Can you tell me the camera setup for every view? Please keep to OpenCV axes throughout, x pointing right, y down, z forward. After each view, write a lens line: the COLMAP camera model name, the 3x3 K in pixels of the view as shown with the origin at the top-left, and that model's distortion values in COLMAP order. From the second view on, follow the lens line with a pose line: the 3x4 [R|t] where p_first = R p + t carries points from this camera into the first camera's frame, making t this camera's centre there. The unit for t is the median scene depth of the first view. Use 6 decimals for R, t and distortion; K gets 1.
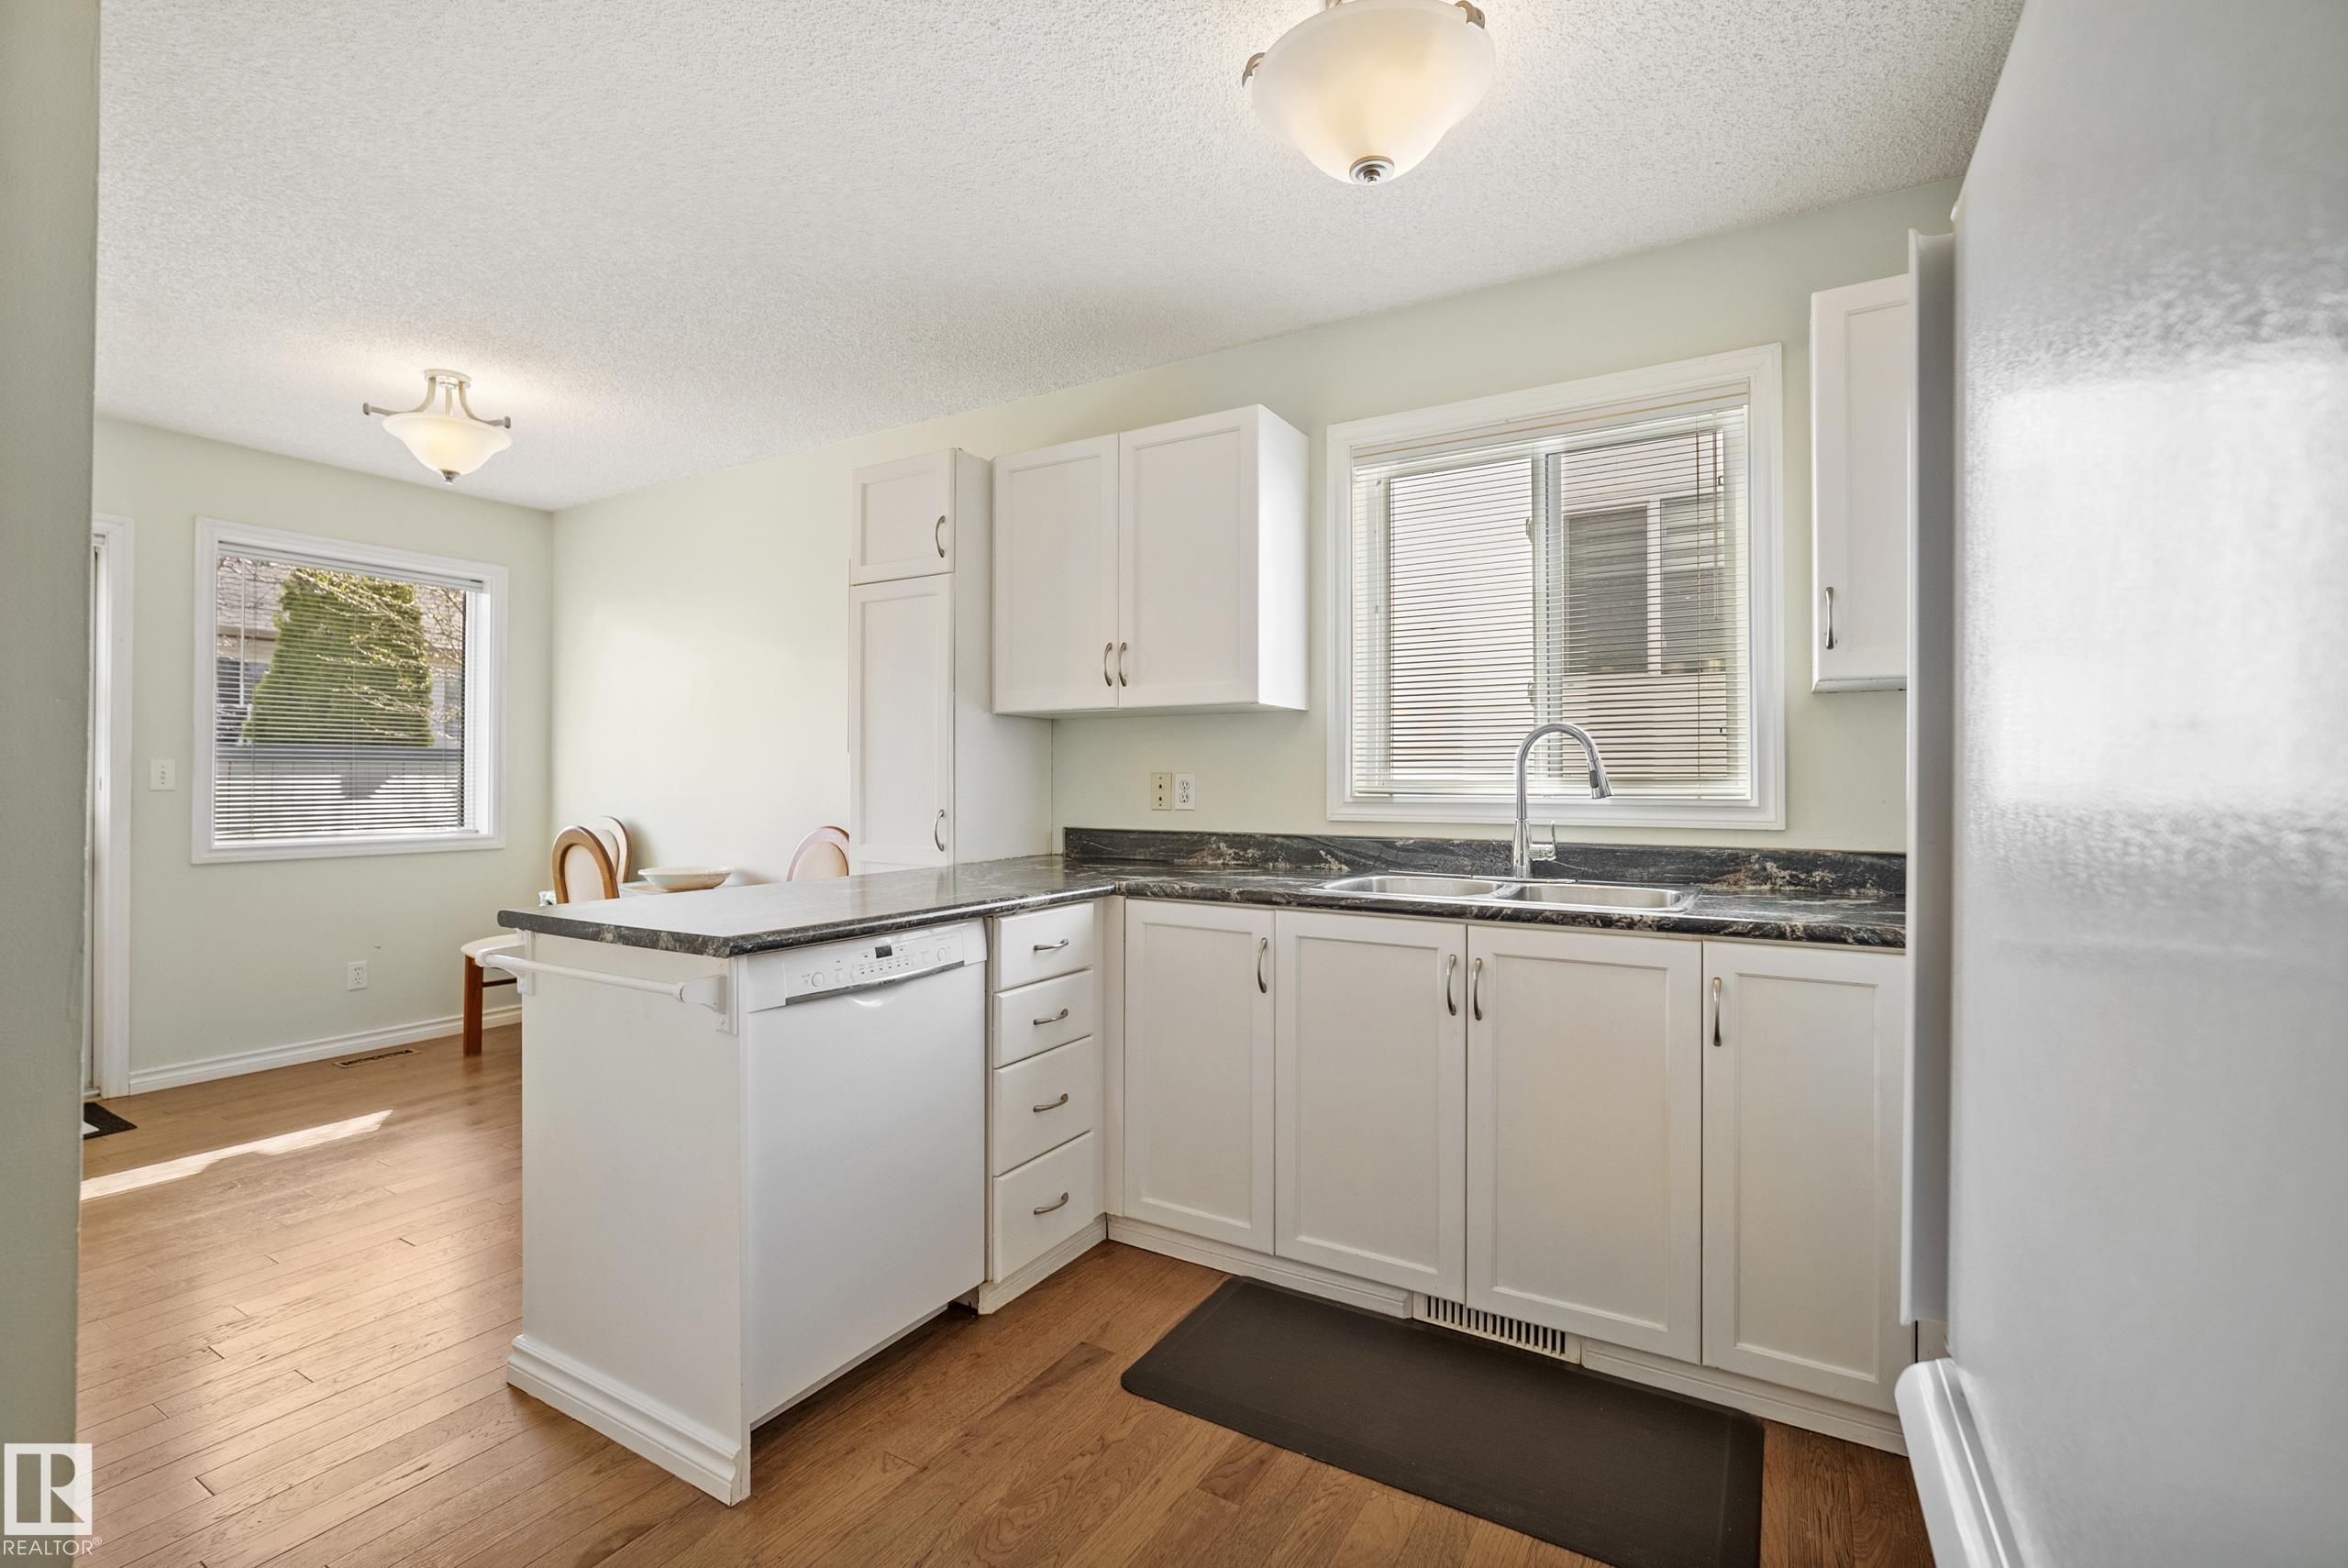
lens RADIAL K [[1035.5, 0, 1165.7], [0, 1035.5, 775.8], [0, 0, 1]] dist [-0.008211, 0.001426]
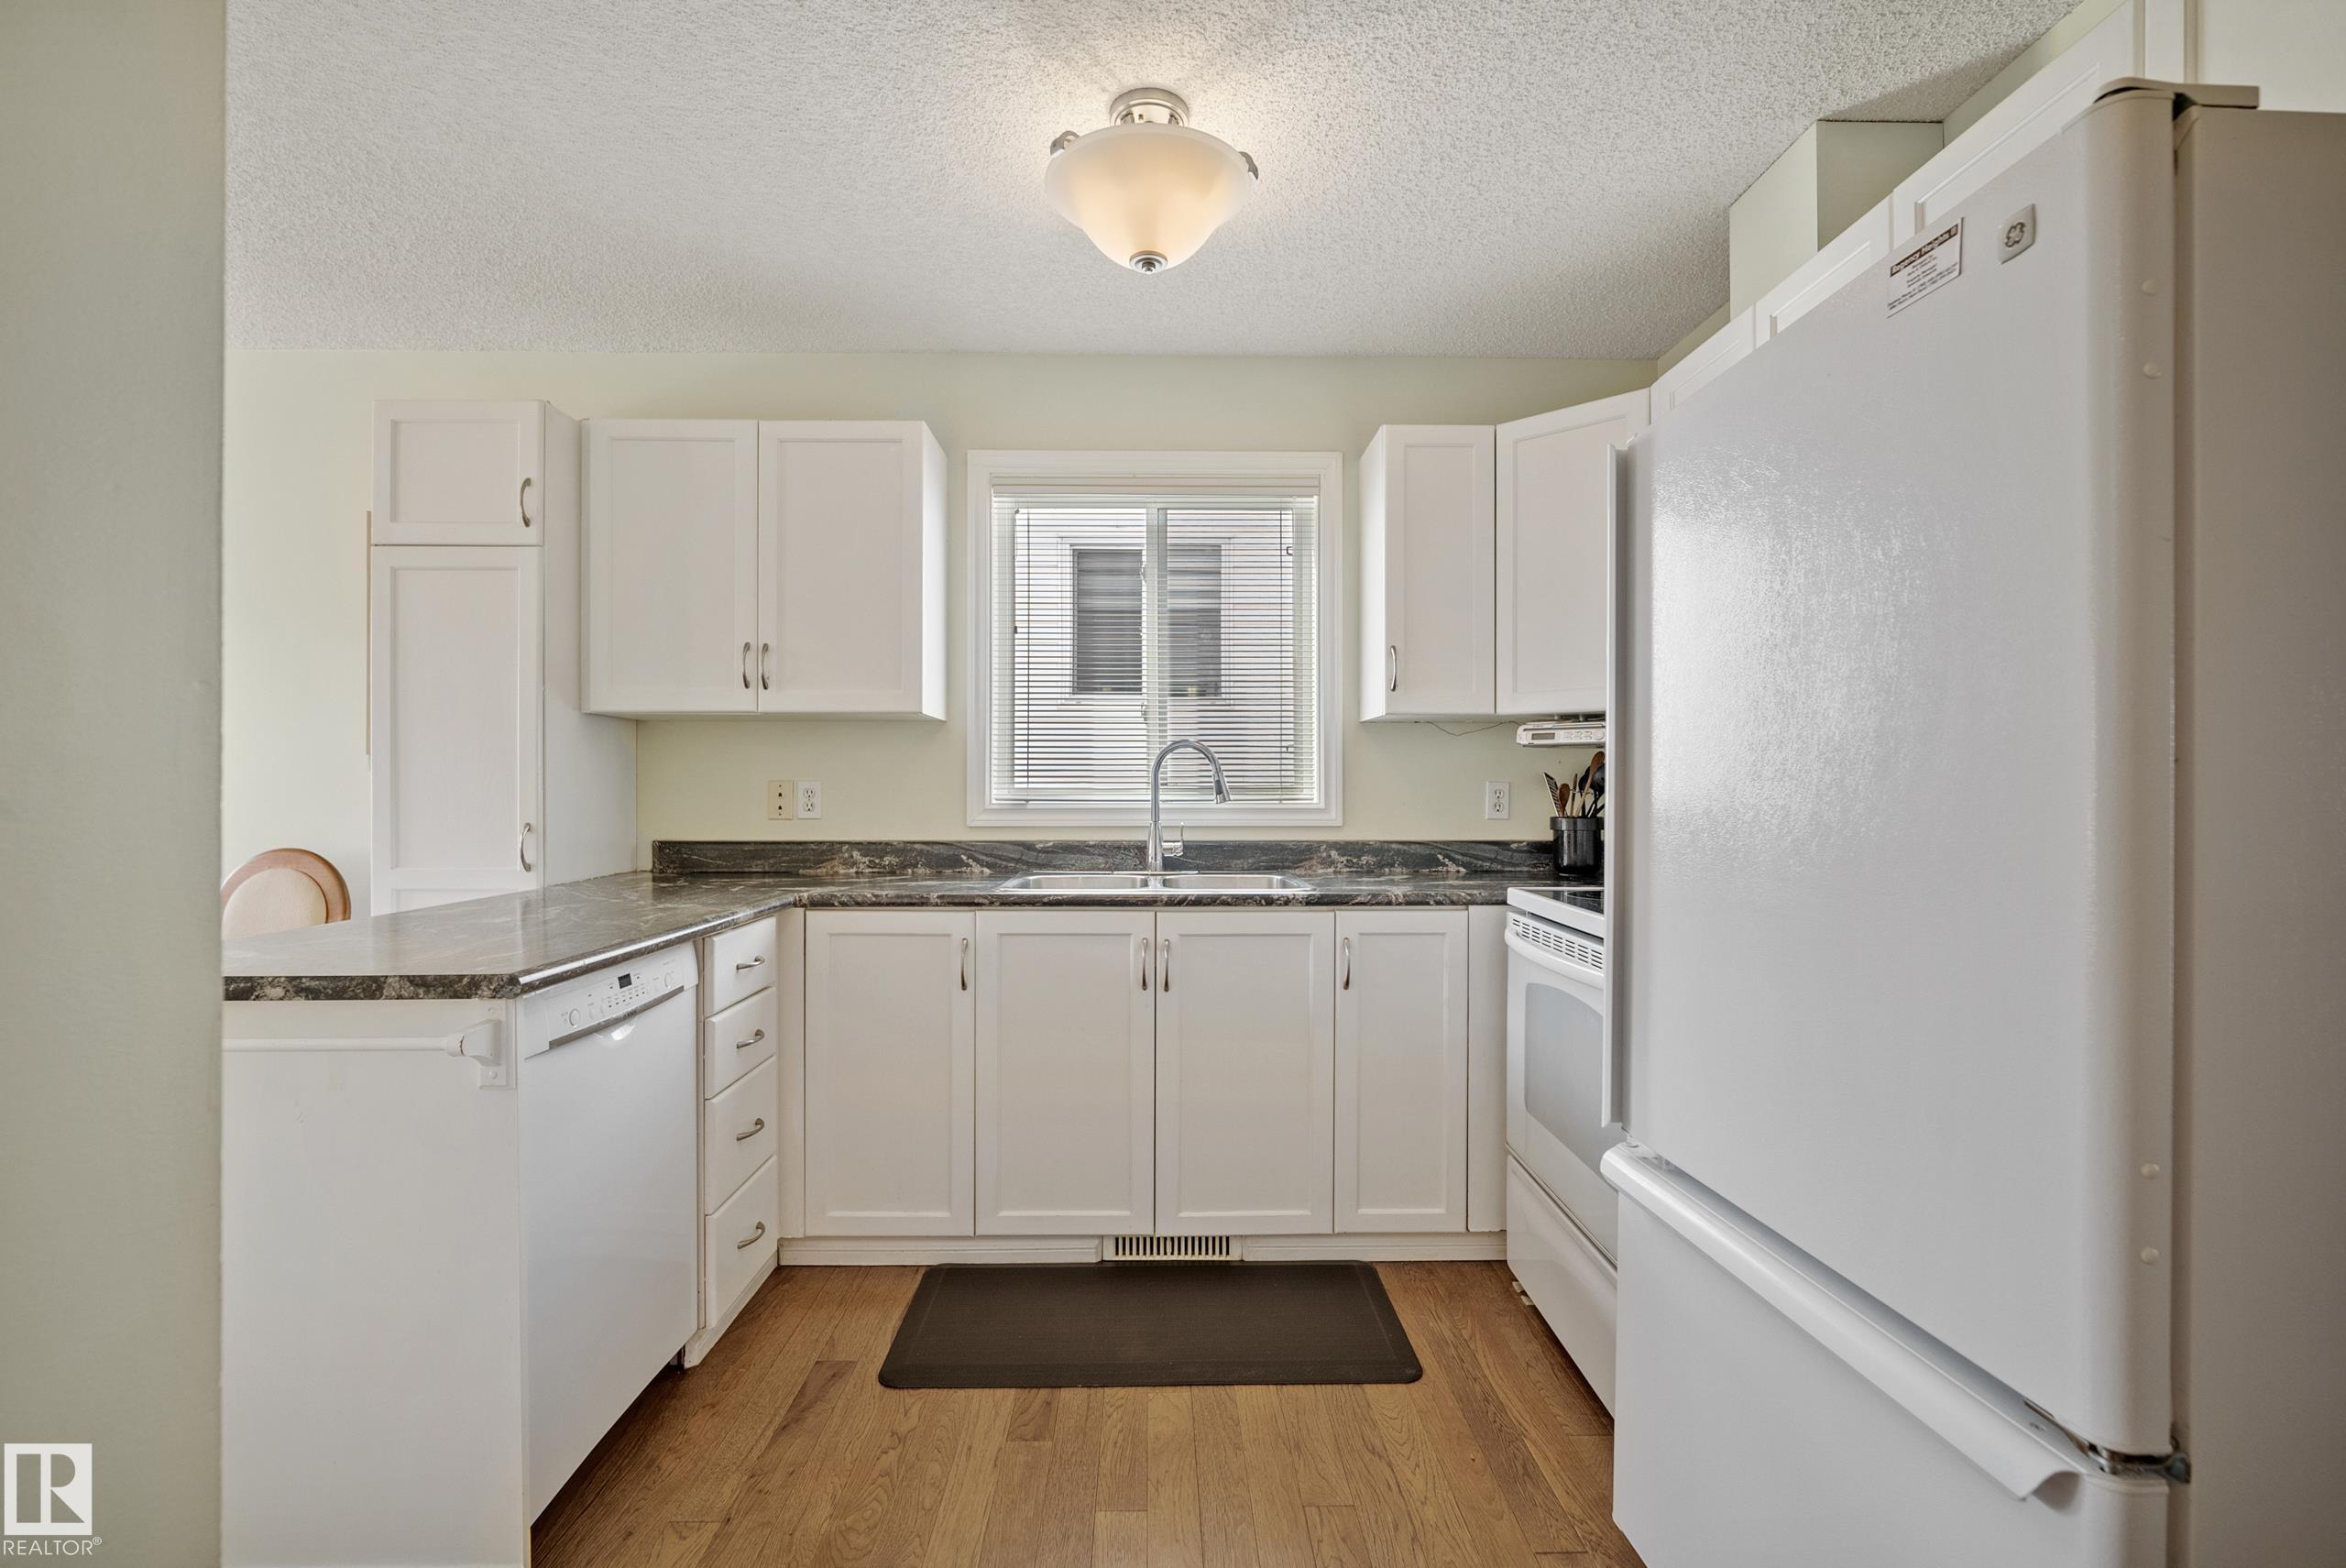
lens RADIAL K [[1034.7, 0, 1172.5], [0, 1034.7, 795.9], [0, 0, 1]] dist [-0.008211, 0.001426]
pose [[0.850475, -0.004721, 0.525994, -0.283138], [-0.001731, 0.999929, 0.011773, -0.000765], [-0.526012, -0.010923, 0.850407, -0.004152]]
